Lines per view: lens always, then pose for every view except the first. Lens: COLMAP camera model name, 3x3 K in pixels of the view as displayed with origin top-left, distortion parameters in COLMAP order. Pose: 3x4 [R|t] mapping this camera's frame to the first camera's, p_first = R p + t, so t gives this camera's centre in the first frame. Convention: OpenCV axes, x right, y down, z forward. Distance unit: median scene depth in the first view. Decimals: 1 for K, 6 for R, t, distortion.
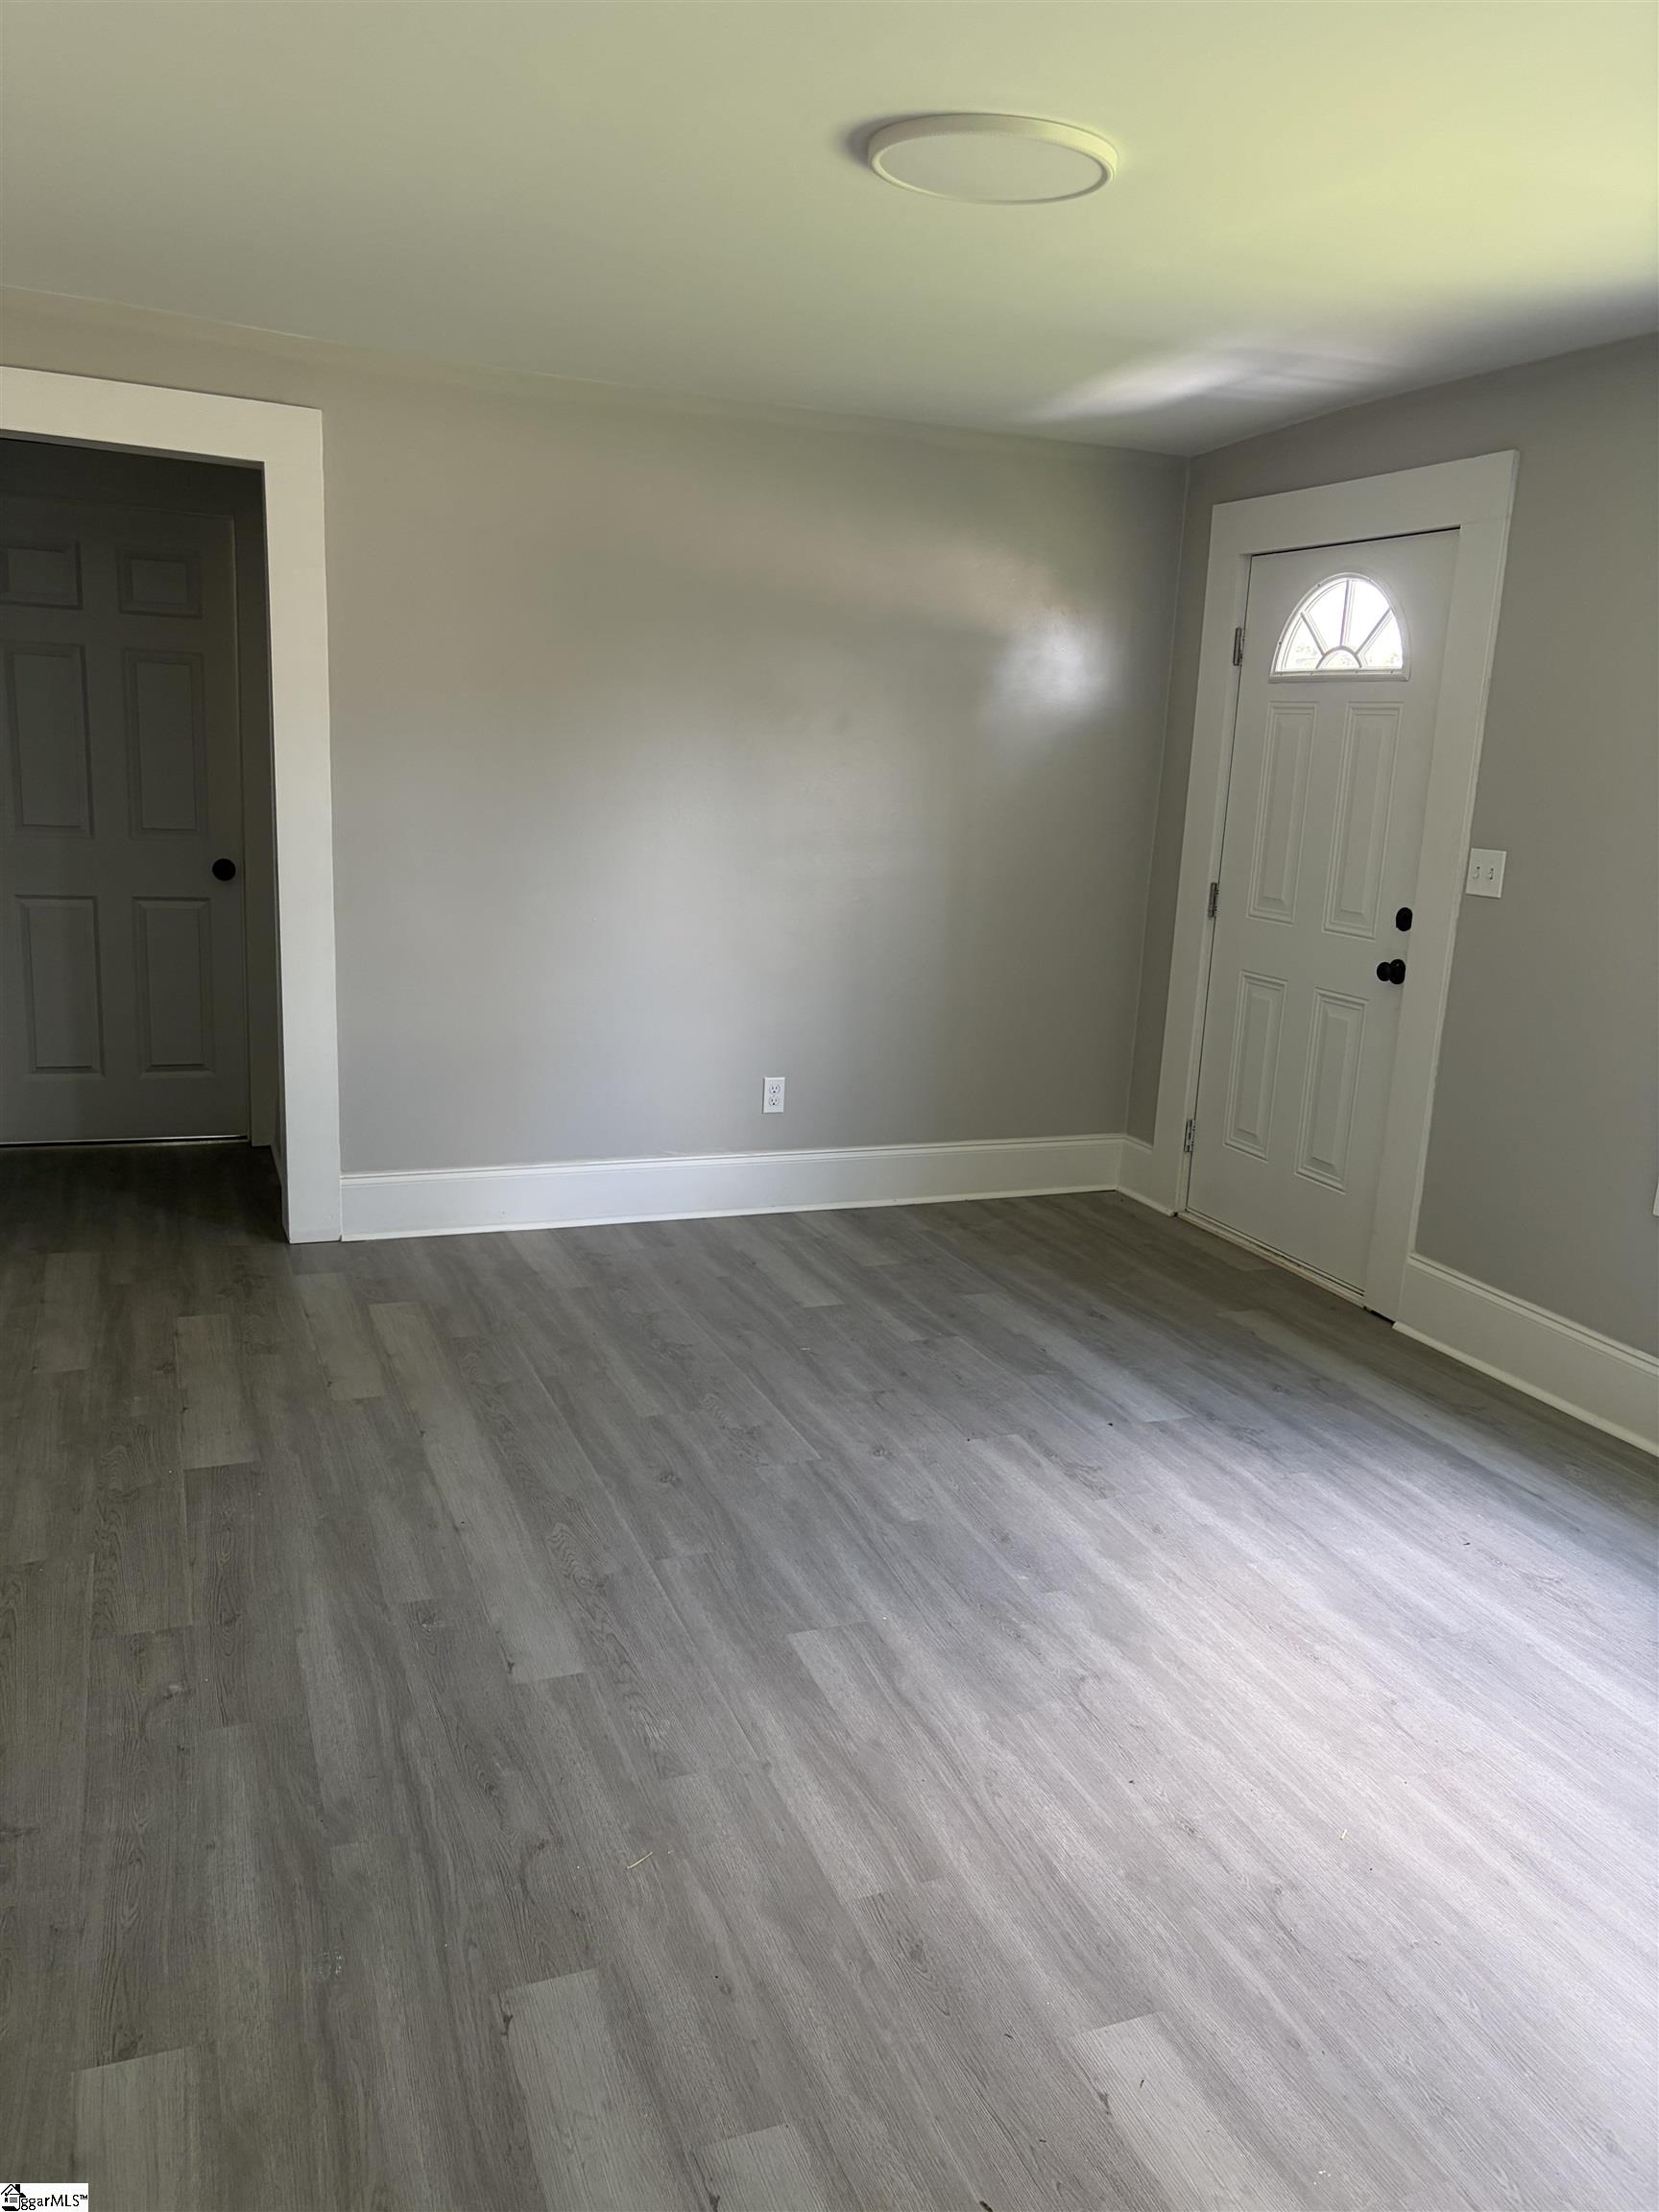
lens RADIAL K [[1670.6, 0, 831.0], [0, 1670.6, 1105.7], [0, 0, 1]] dist [0.001759, -0.016772]
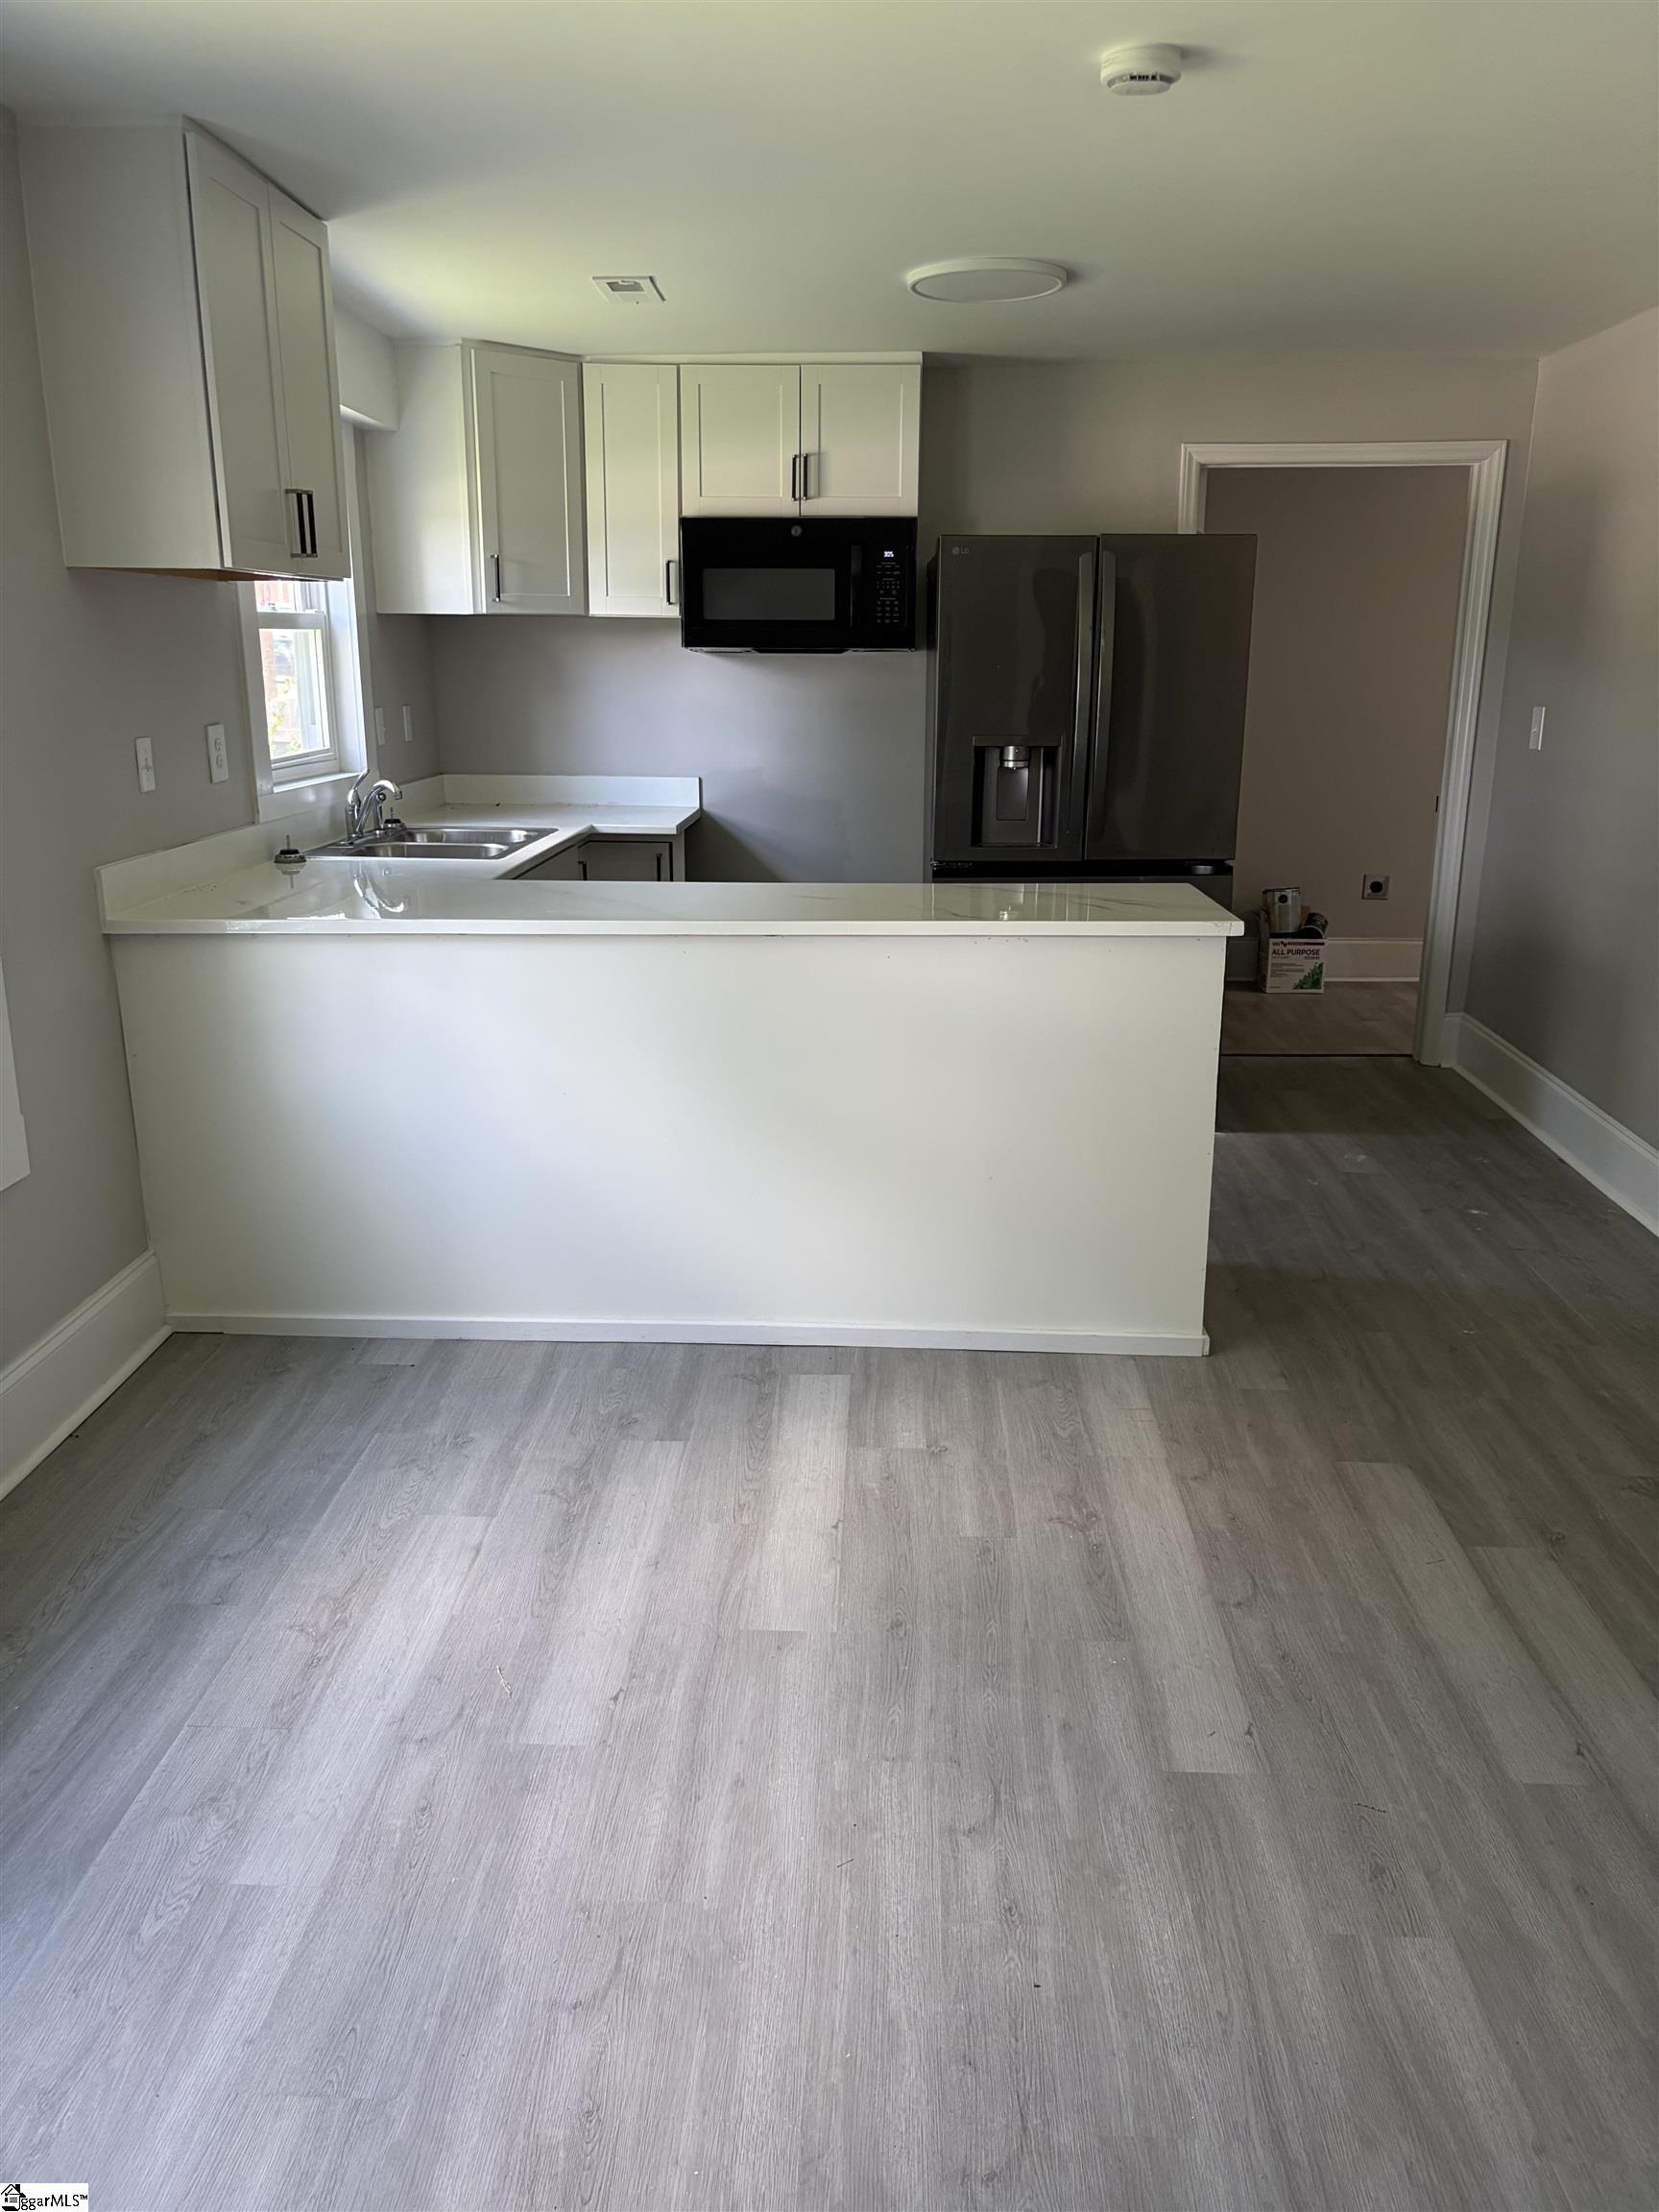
lens RADIAL K [[1670.6, 0, 829.3], [0, 1670.6, 1105.7], [0, 0, 1]] dist [0.001759, -0.016772]
pose [[-0.910650, -0.156075, 0.382566, 0.036994], [0.047504, 0.880221, 0.472181, -0.360537], [-0.410438, 0.448165, -0.794159, 1.608848]]
